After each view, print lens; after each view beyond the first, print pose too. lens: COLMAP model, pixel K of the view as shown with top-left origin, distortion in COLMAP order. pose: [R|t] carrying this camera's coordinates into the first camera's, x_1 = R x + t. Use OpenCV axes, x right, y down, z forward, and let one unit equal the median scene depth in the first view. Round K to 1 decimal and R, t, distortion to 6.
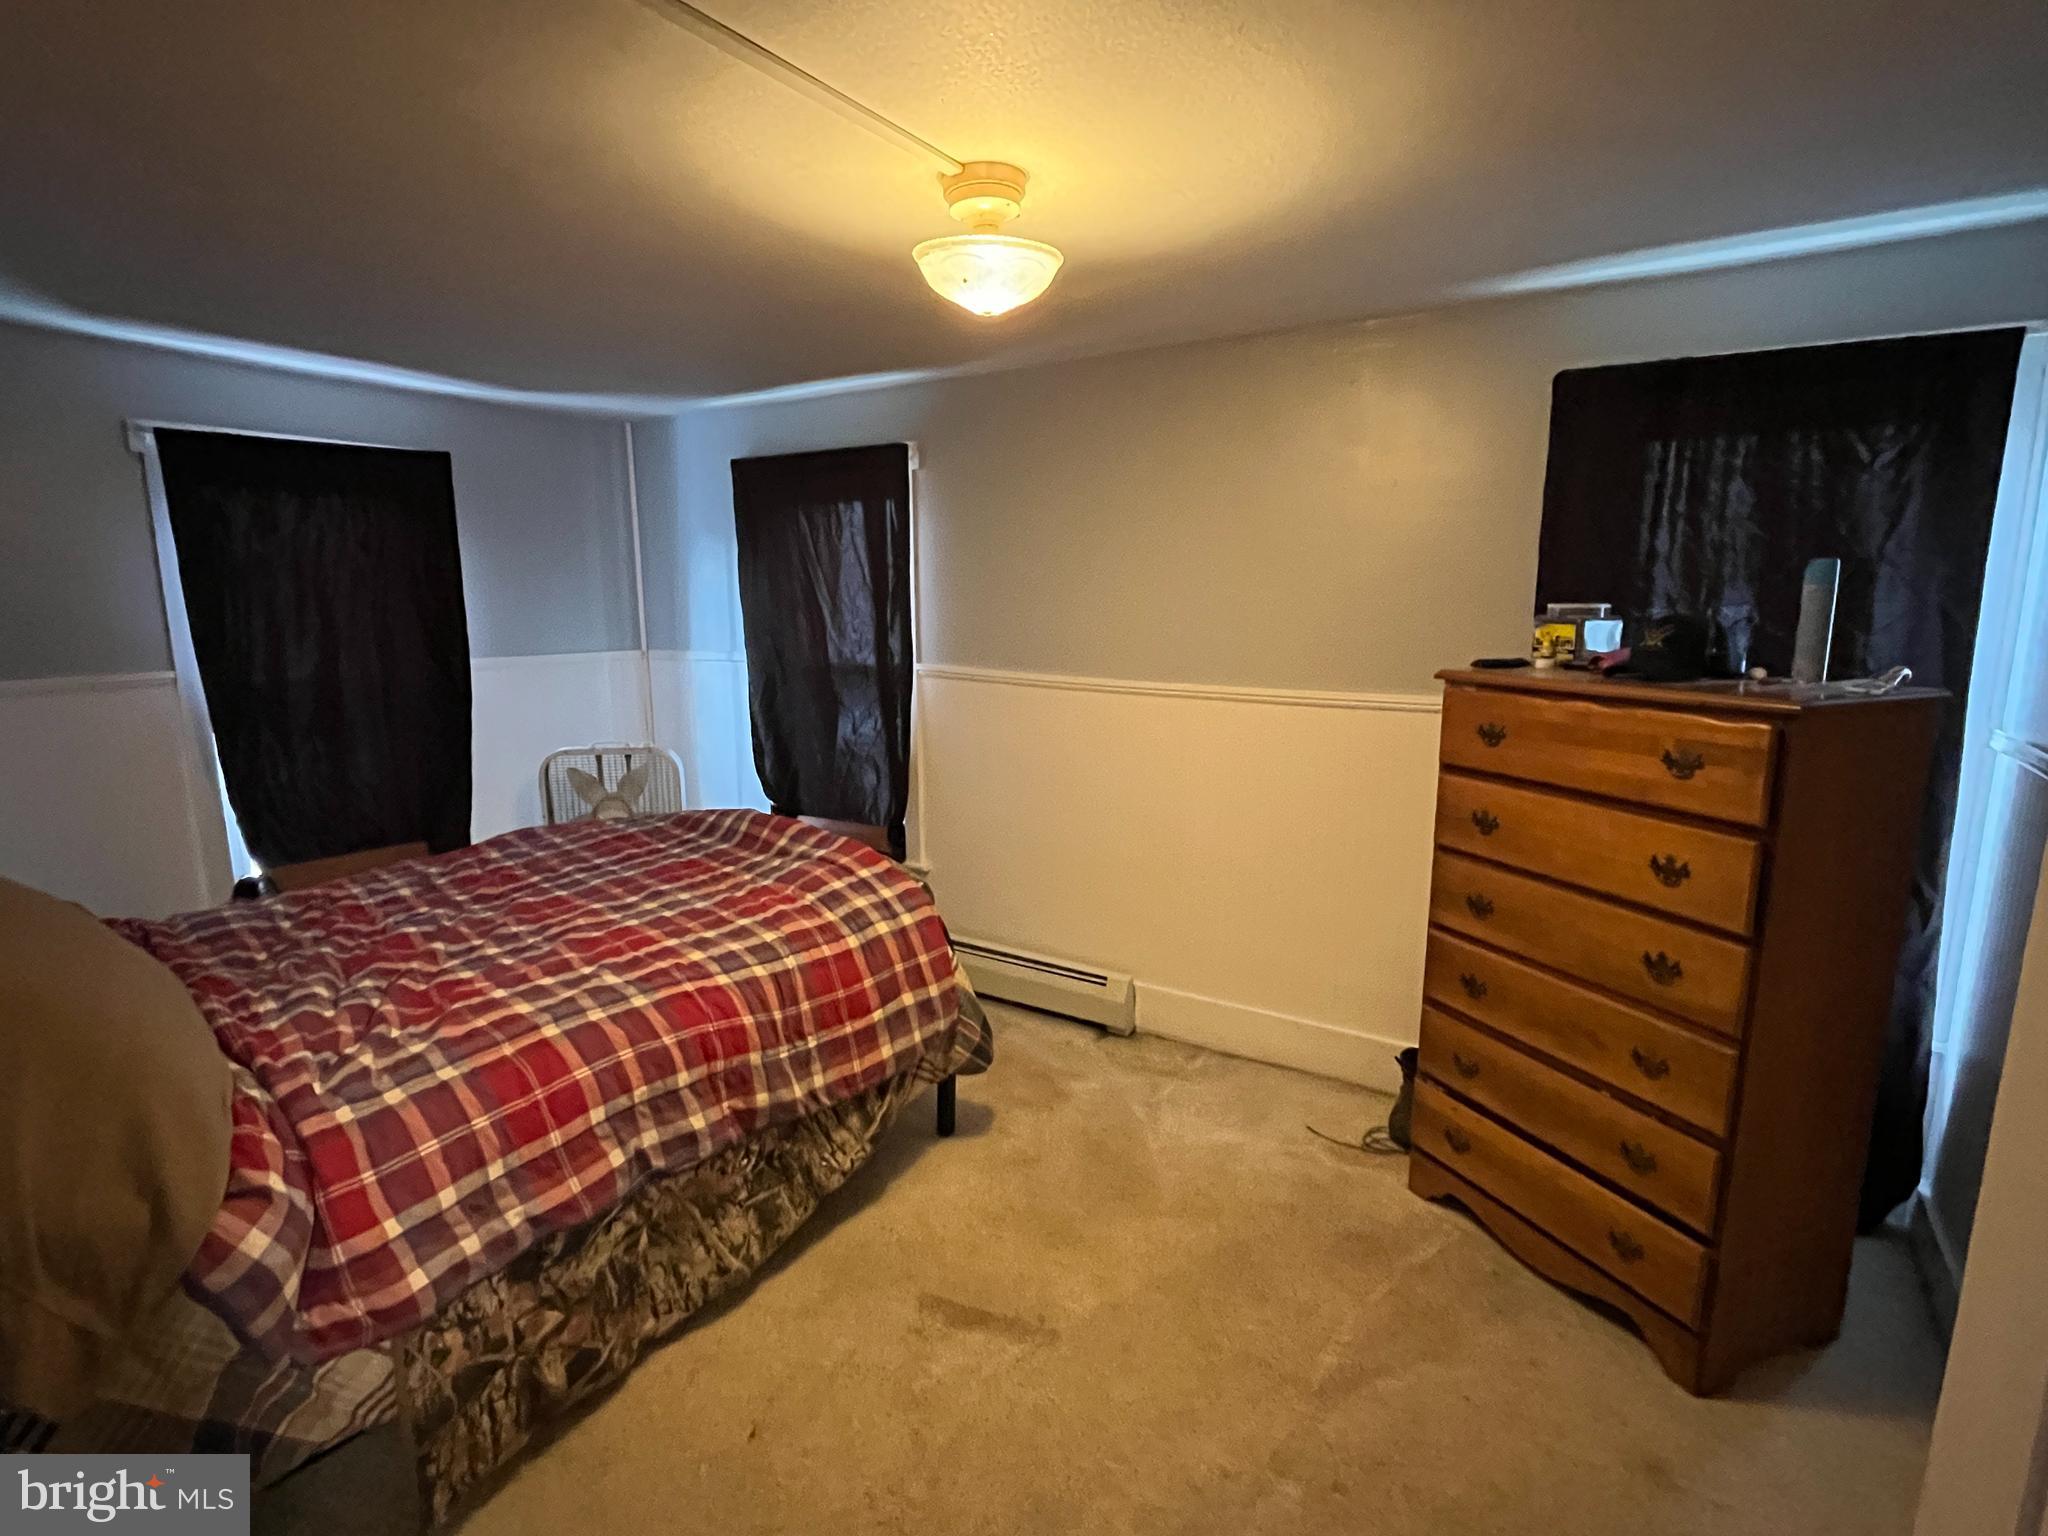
lens RADIAL K [[1010.3, 0, 1024.0], [0, 1010.3, 764.6], [0, 0, 1]] dist [0.000829, 0.000756]
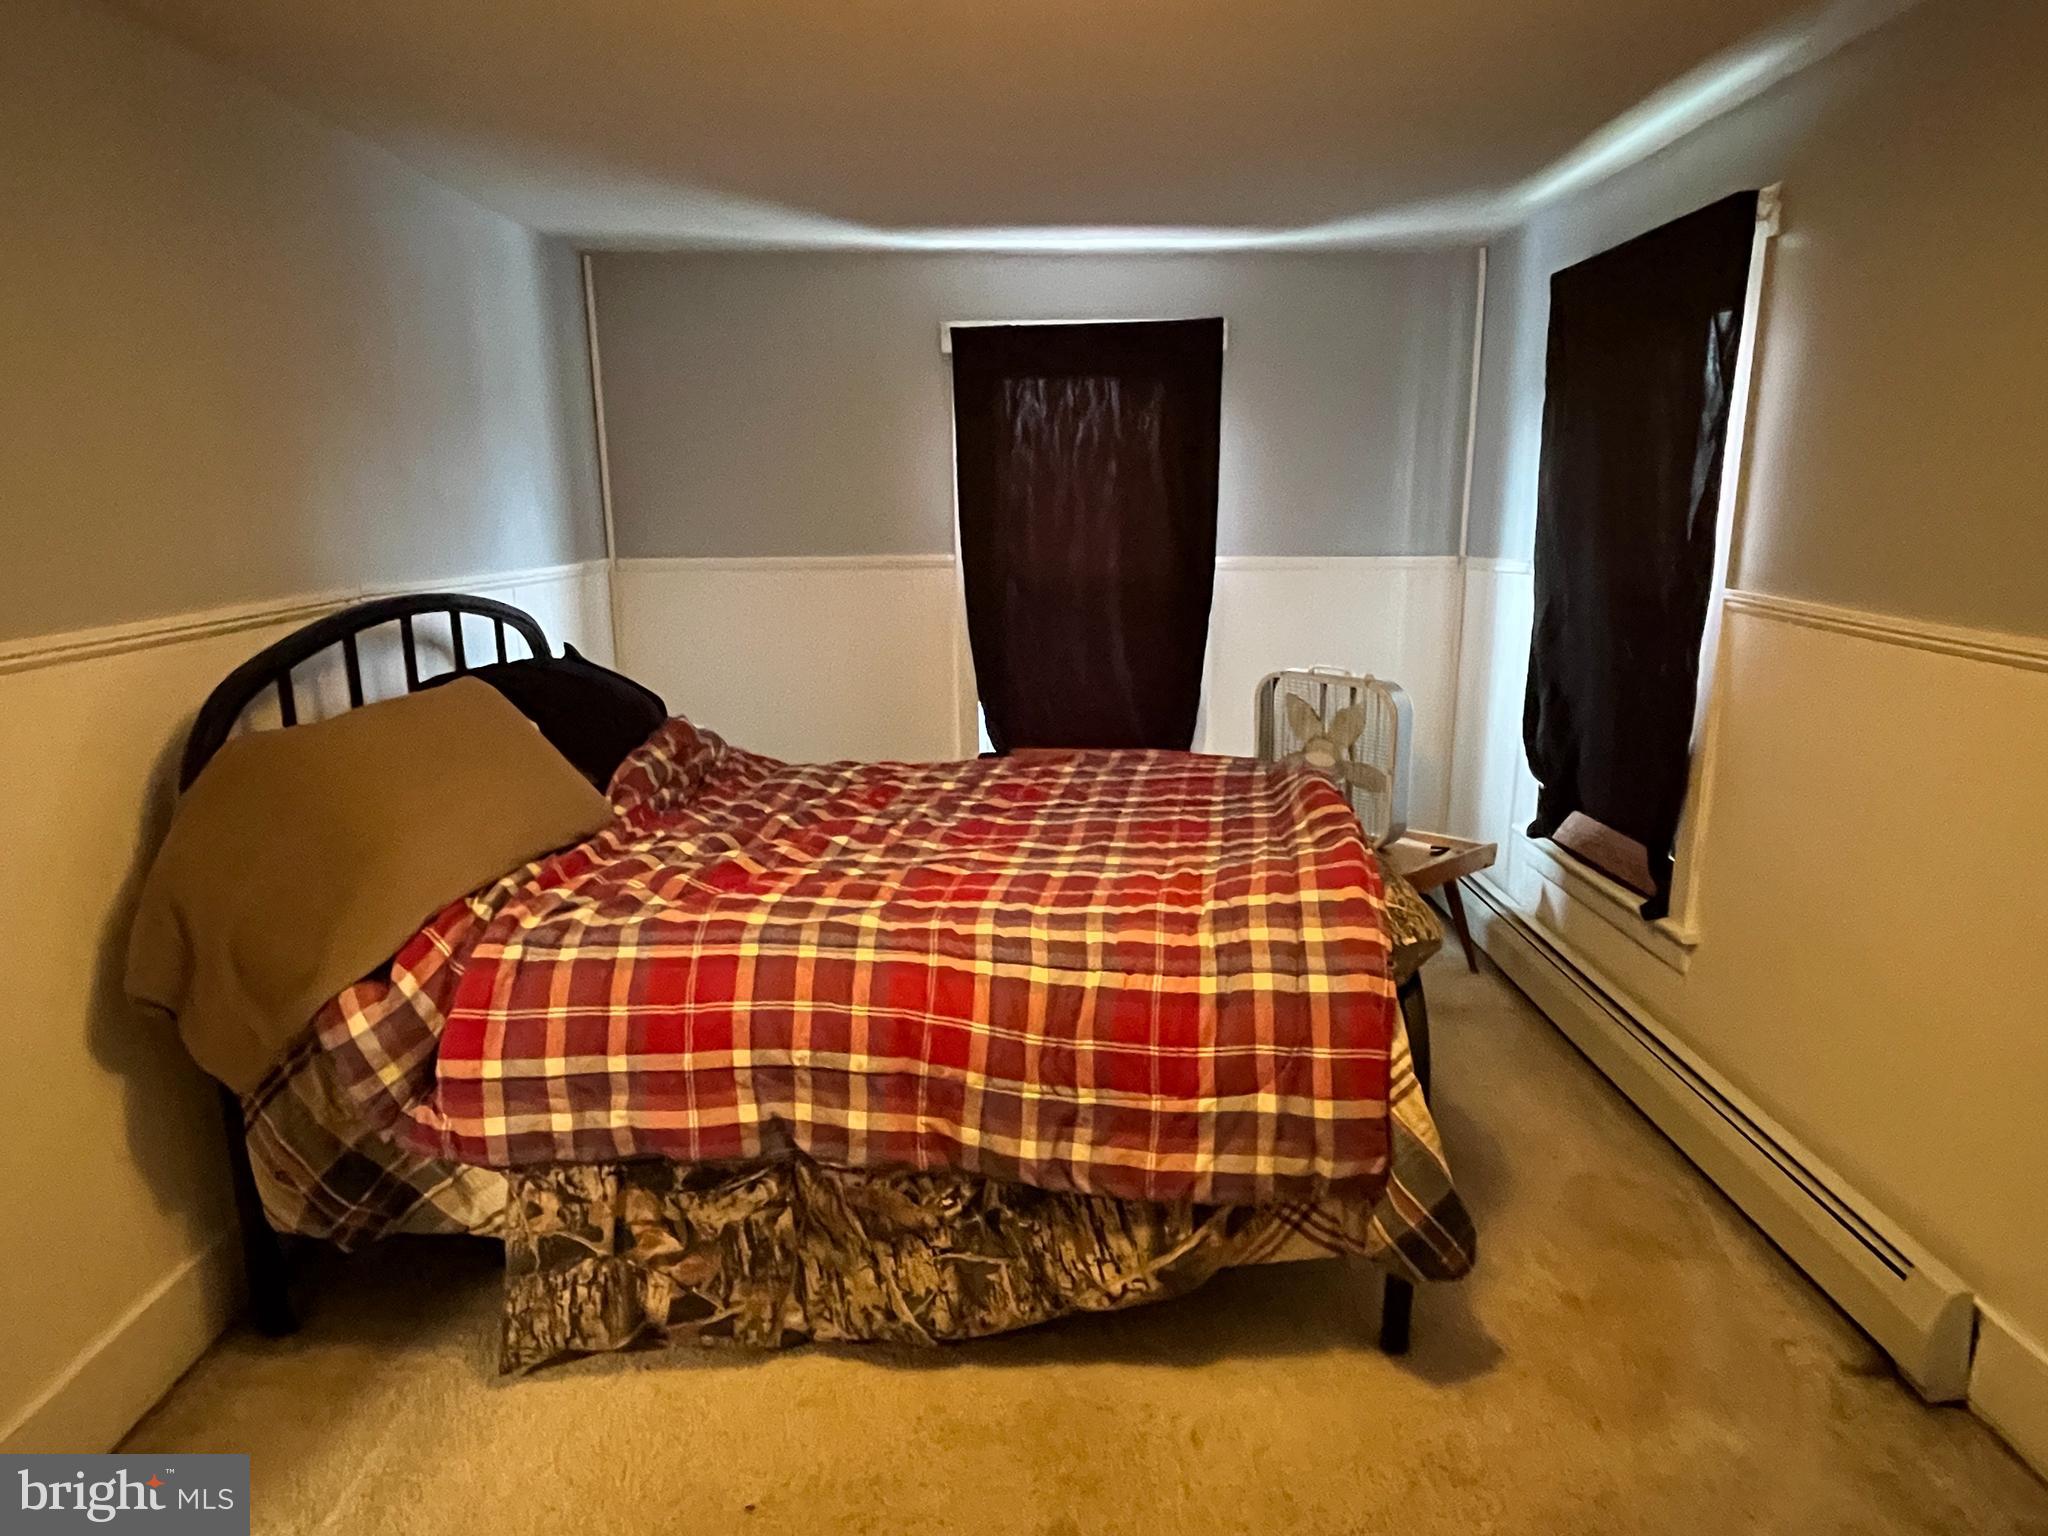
lens RADIAL K [[1172.2, 0, 1022.8], [0, 1172.2, 769.6], [0, 0, 1]] dist [0.001314, 0.000289]
pose [[0.543682, 0.182662, -0.819173, 0.417330], [-0.136688, 0.982269, 0.128310, -0.052326], [0.828086, 0.042211, 0.559009, 0.522446]]
